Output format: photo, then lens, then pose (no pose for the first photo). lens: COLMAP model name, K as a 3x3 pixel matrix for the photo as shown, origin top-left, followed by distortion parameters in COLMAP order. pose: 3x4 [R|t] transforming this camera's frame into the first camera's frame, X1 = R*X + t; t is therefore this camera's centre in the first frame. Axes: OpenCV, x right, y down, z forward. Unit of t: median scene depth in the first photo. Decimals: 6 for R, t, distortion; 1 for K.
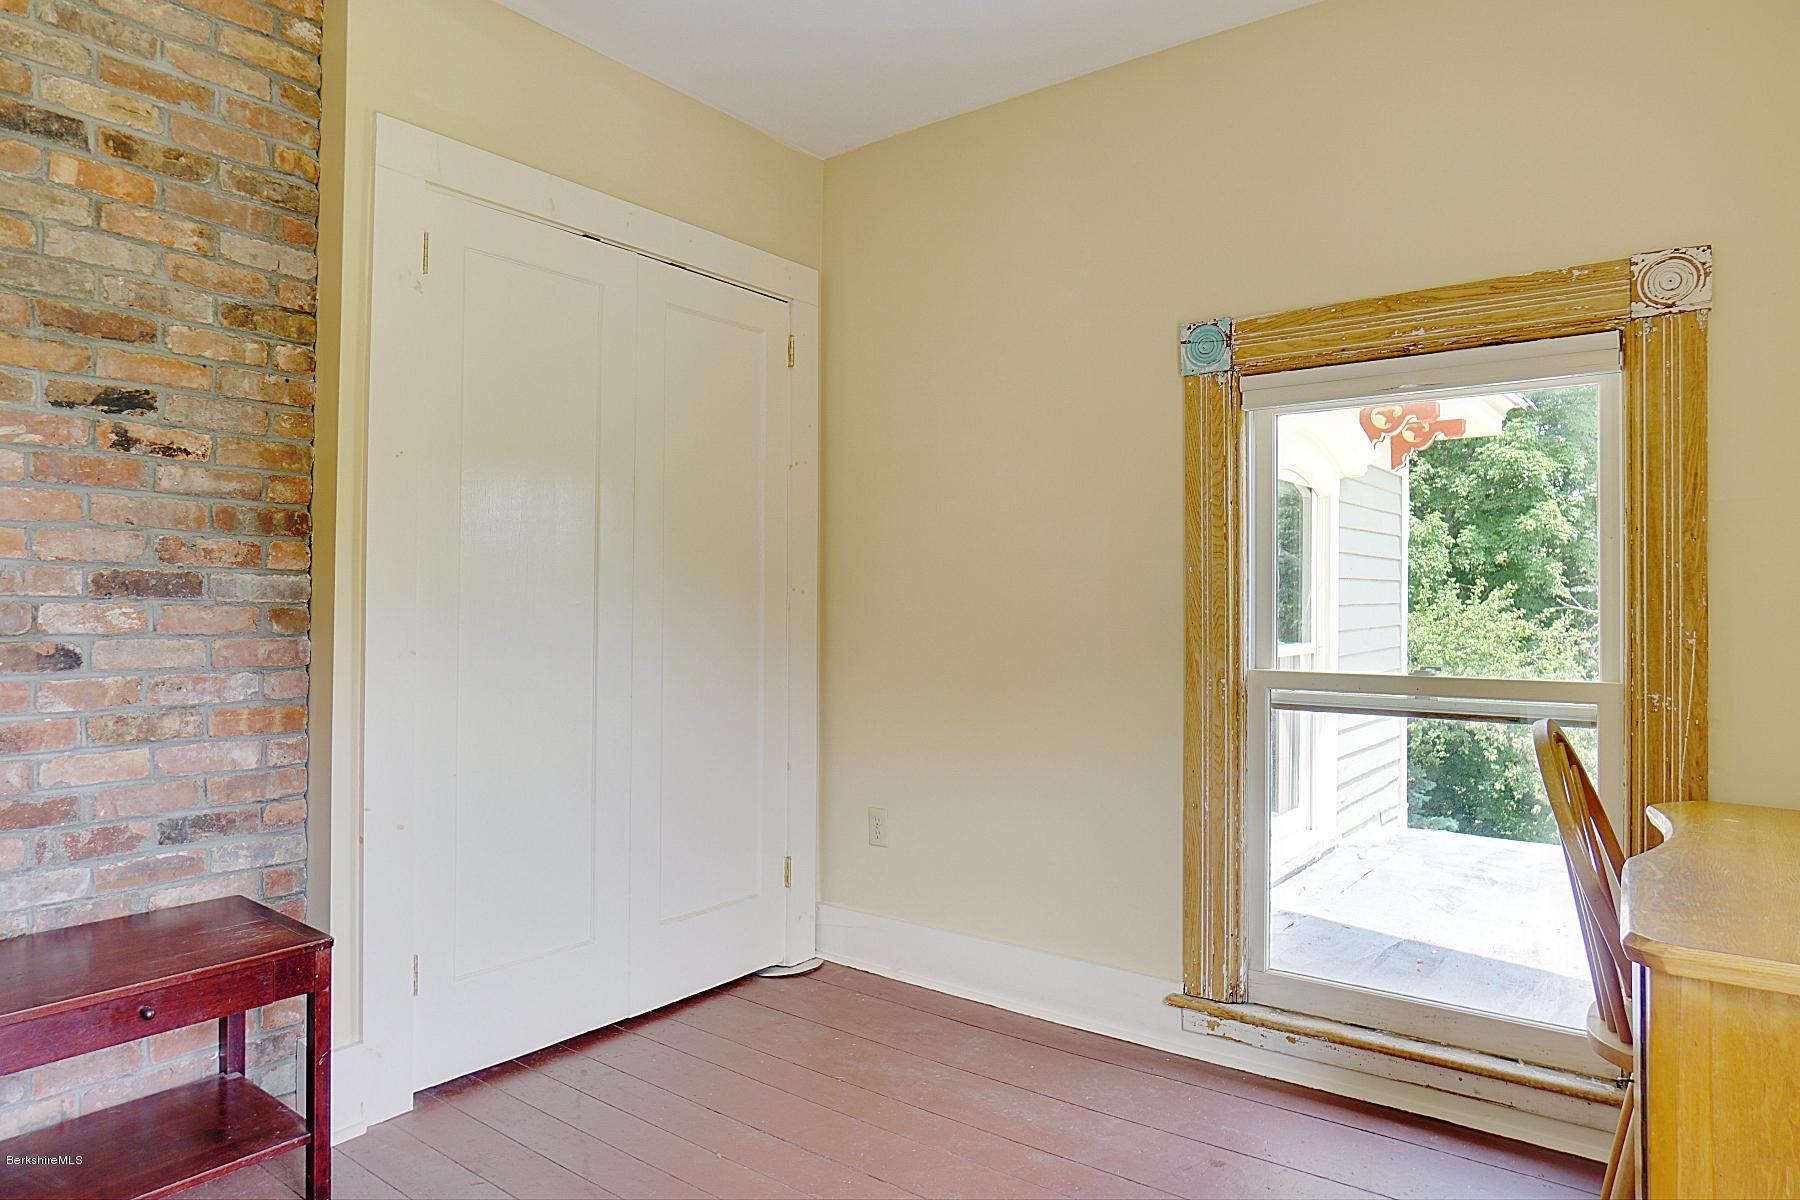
lens RADIAL K [[1126.8, 0, 900.0], [0, 1126.8, 600.0], [0, 0, 1]] dist [-0.001446, 0.000484]
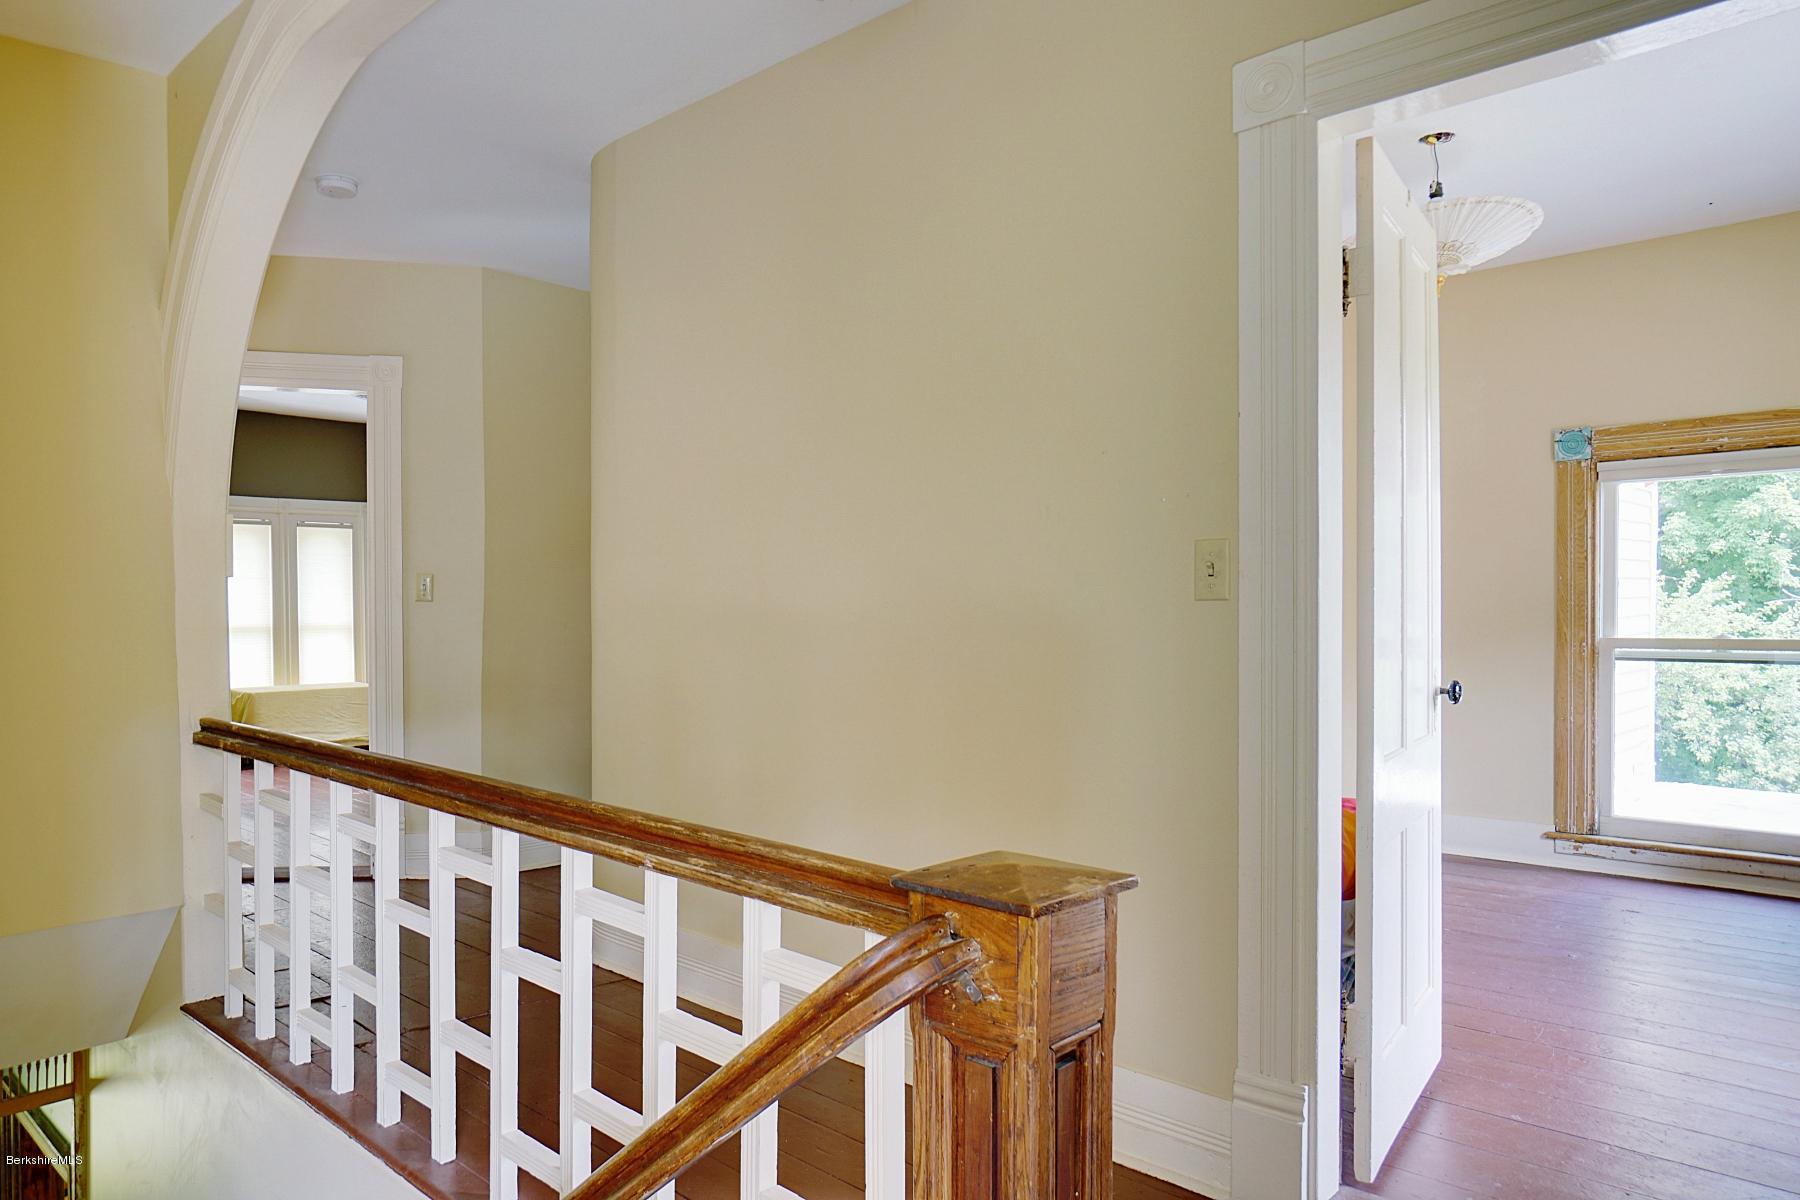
lens RADIAL K [[1168.3, 0, 896.9], [0, 1168.3, 636.7], [0, 0, 1]] dist [0.071670, 0.001617]
pose [[0.994748, -0.010369, -0.101825, -0.539985], [0.013301, 0.999515, 0.028159, -0.003105], [0.101484, -0.029365, 0.994404, -0.862977]]
